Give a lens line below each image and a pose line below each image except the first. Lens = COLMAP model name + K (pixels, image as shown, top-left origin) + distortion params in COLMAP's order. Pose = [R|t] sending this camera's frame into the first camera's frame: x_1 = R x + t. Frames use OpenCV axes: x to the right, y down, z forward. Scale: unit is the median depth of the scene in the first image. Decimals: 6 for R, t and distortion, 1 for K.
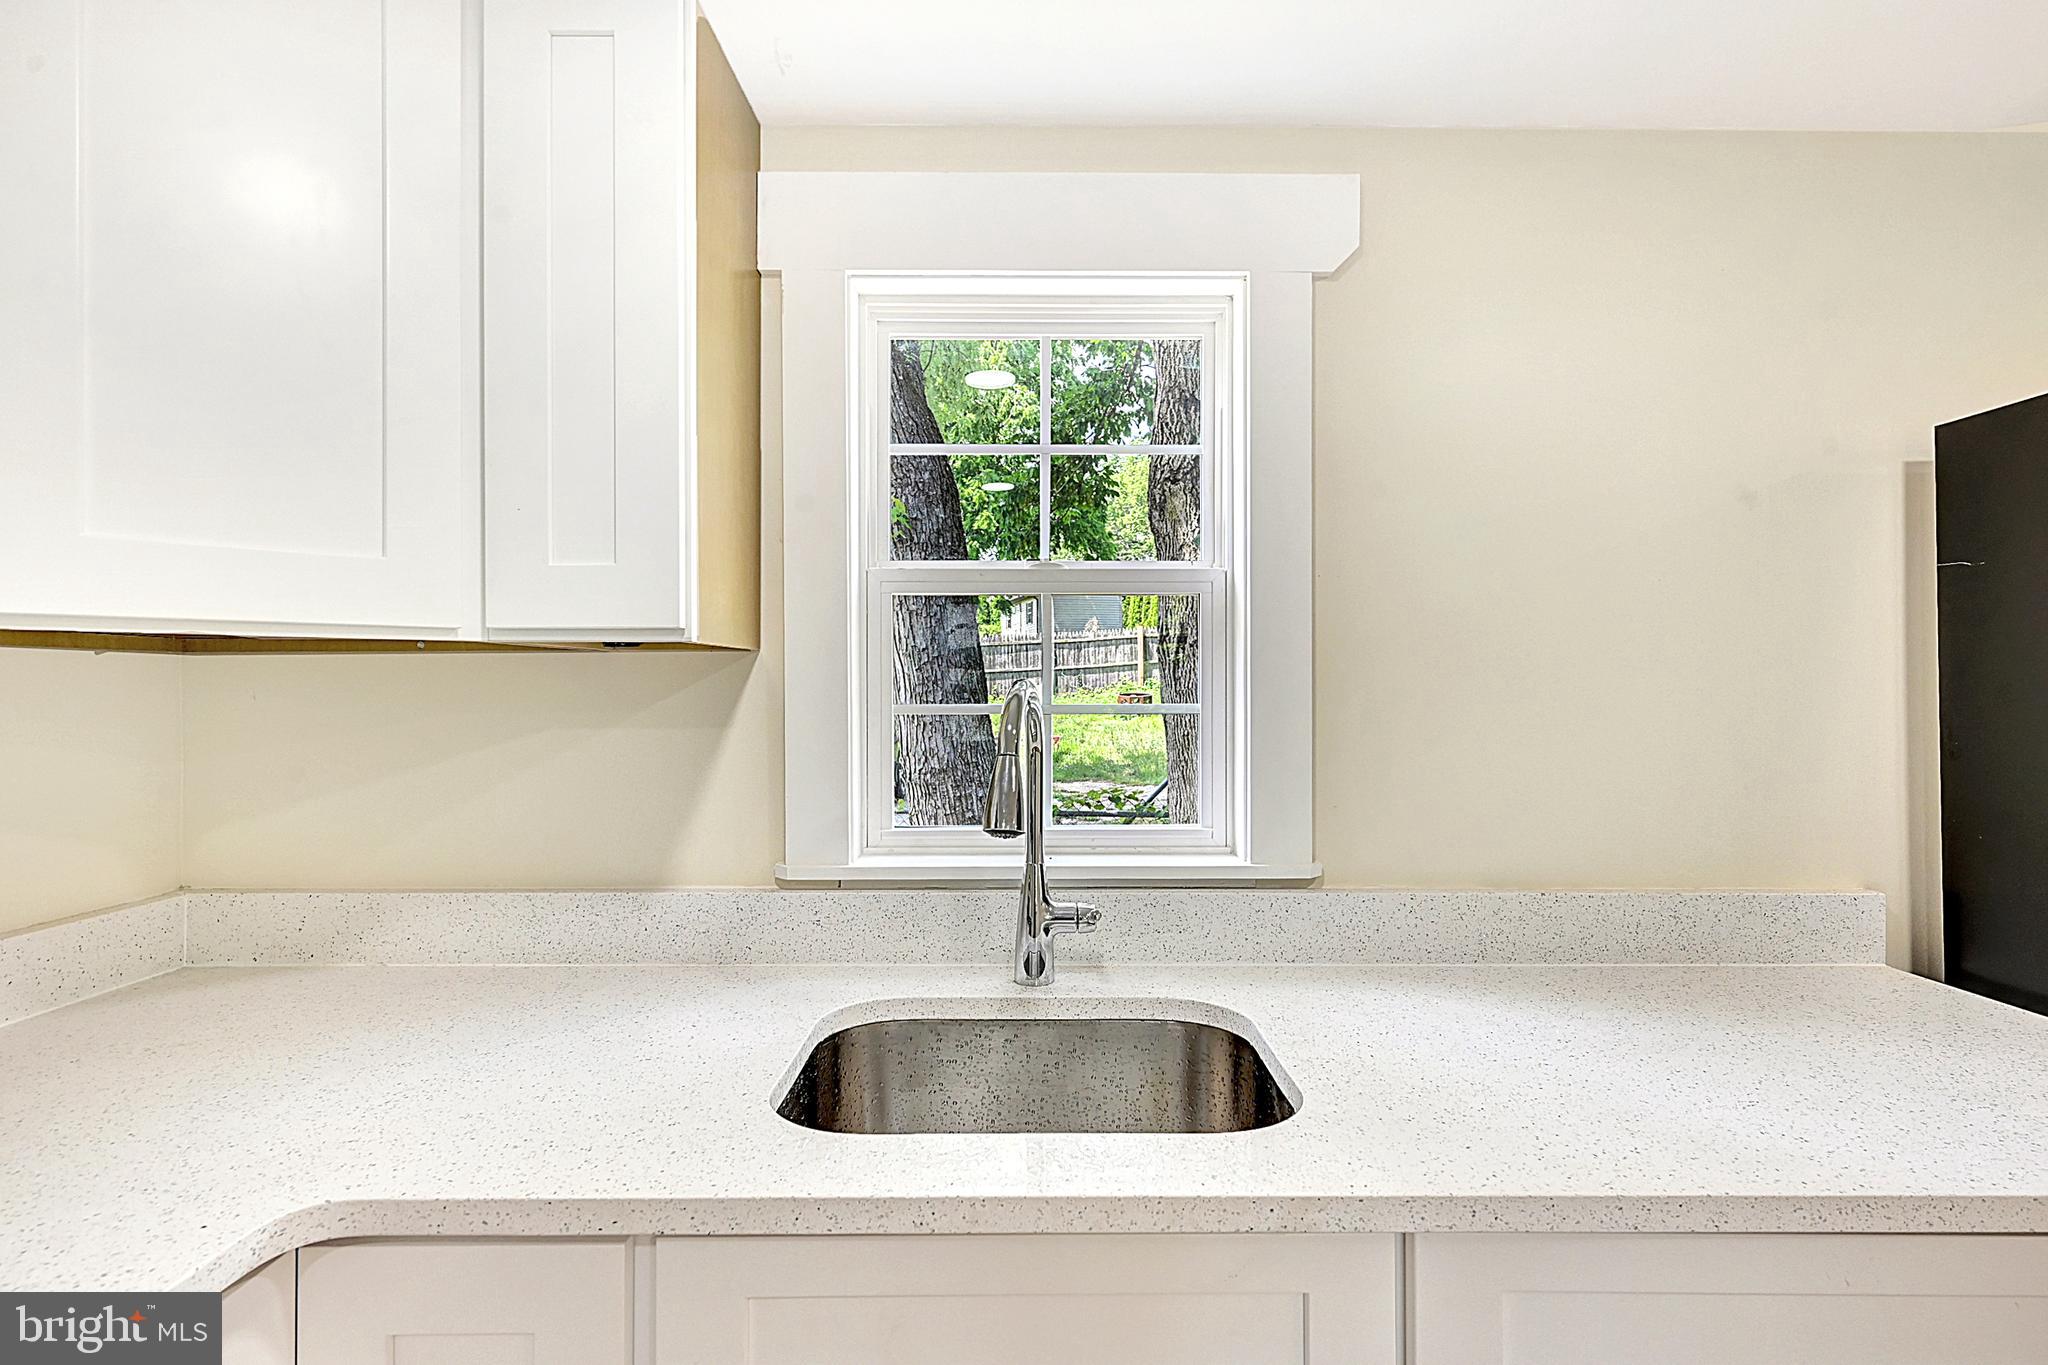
lens RADIAL K [[1004.8, 0, 1023.3], [0, 1004.8, 667.2], [0, 0, 1]] dist [-0.000936, -0.000213]
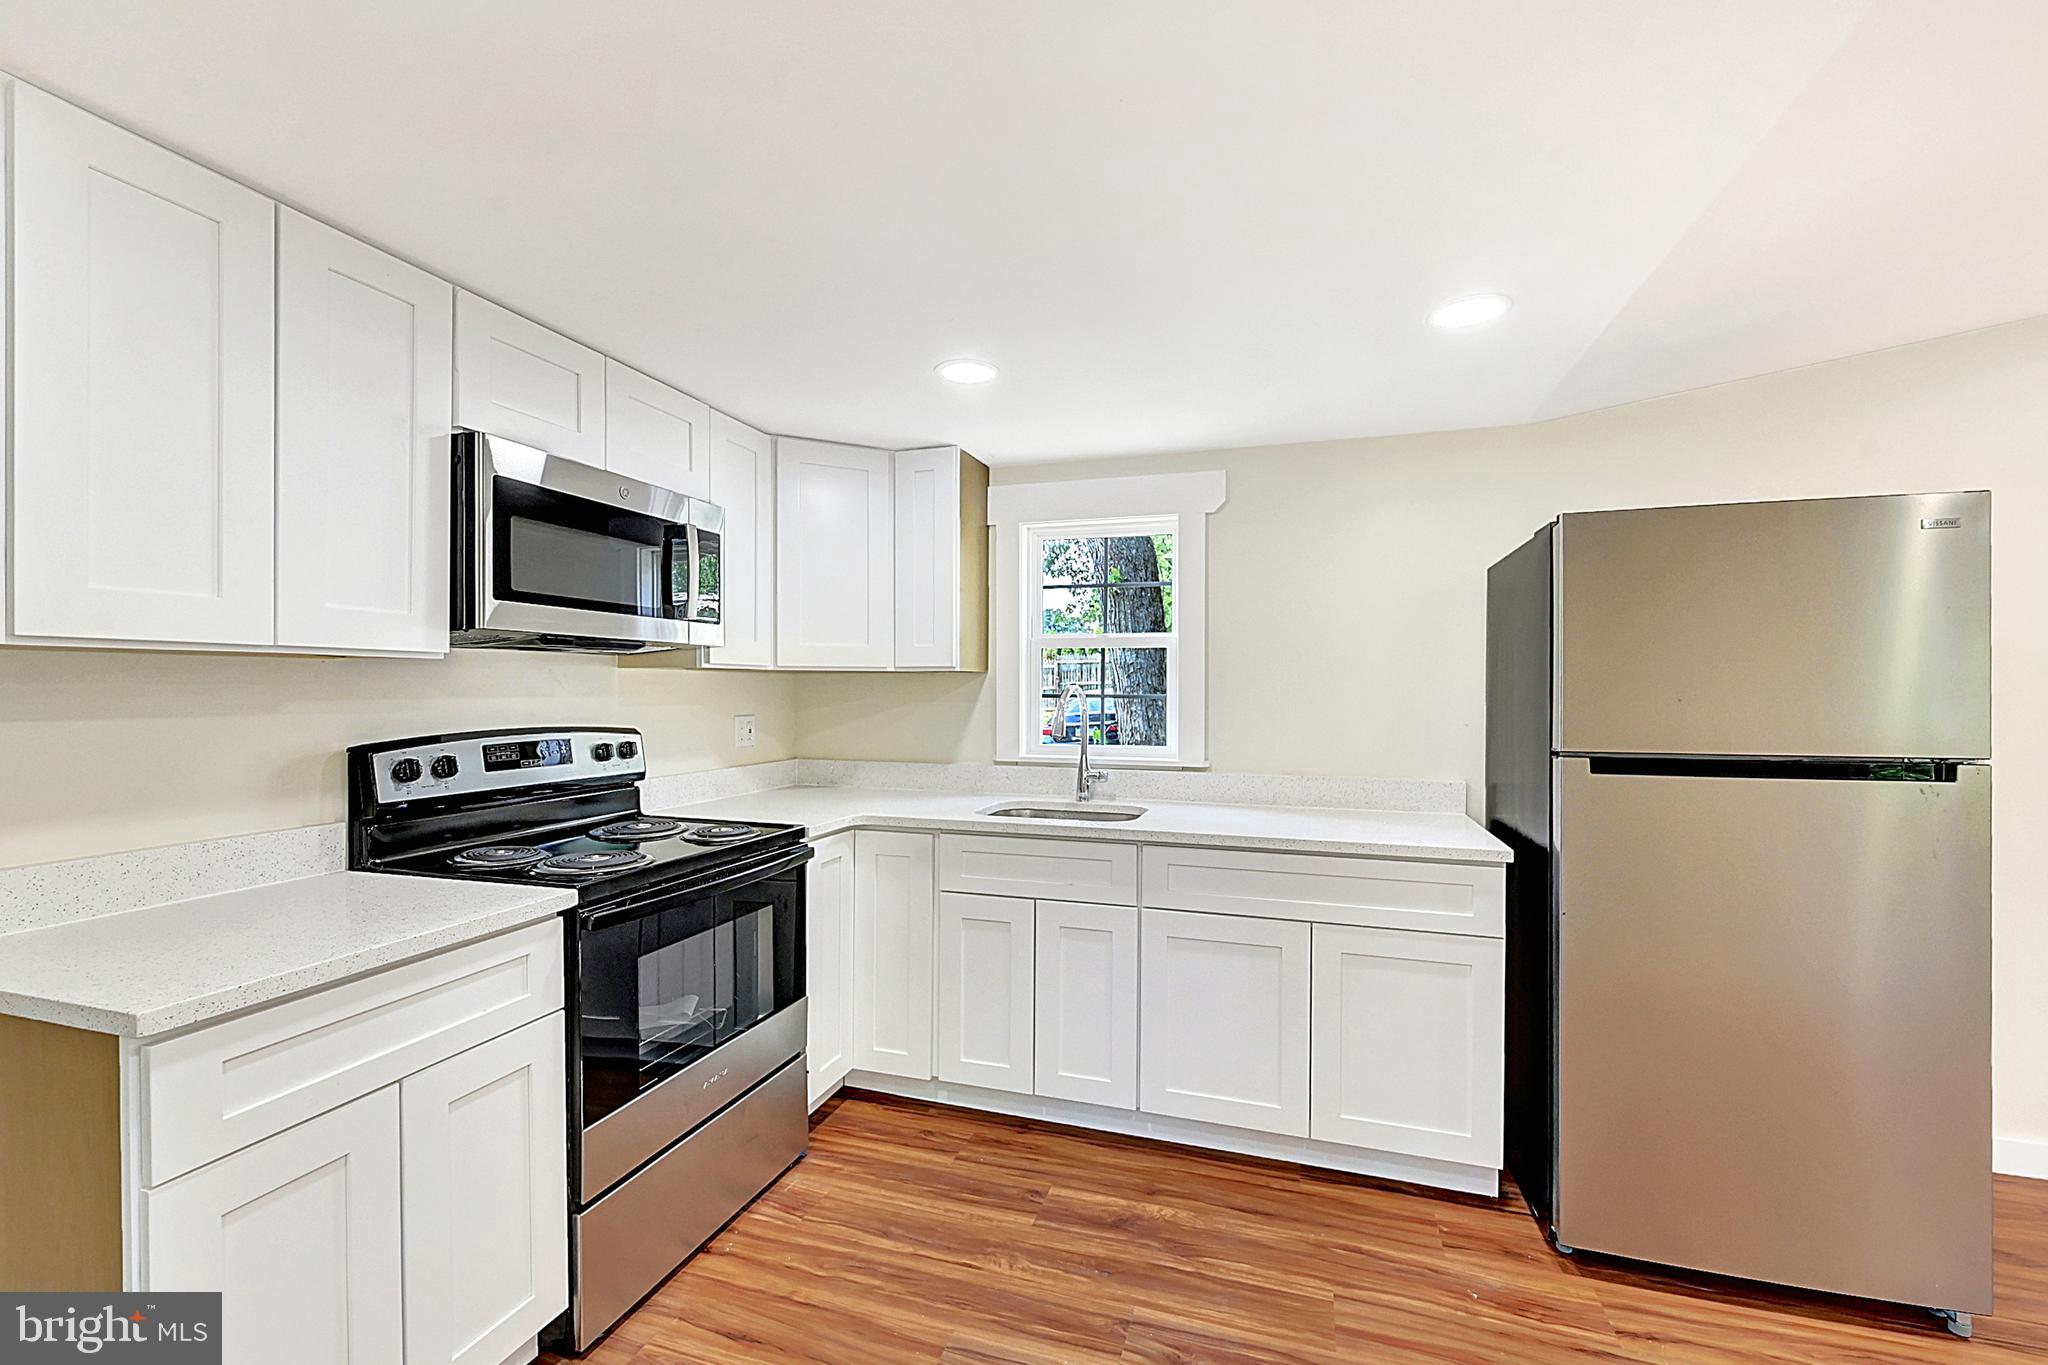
lens RADIAL K [[839.8, 0, 1022.9], [0, 839.8, 667.2], [0, 0, 1]] dist [-0.003044, -0.000008]
pose [[0.952921, -0.001716, -0.303213, 0.482933], [-0.000198, 0.999980, -0.006280, -0.016300], [0.303217, 0.006045, 0.952902, -1.040115]]
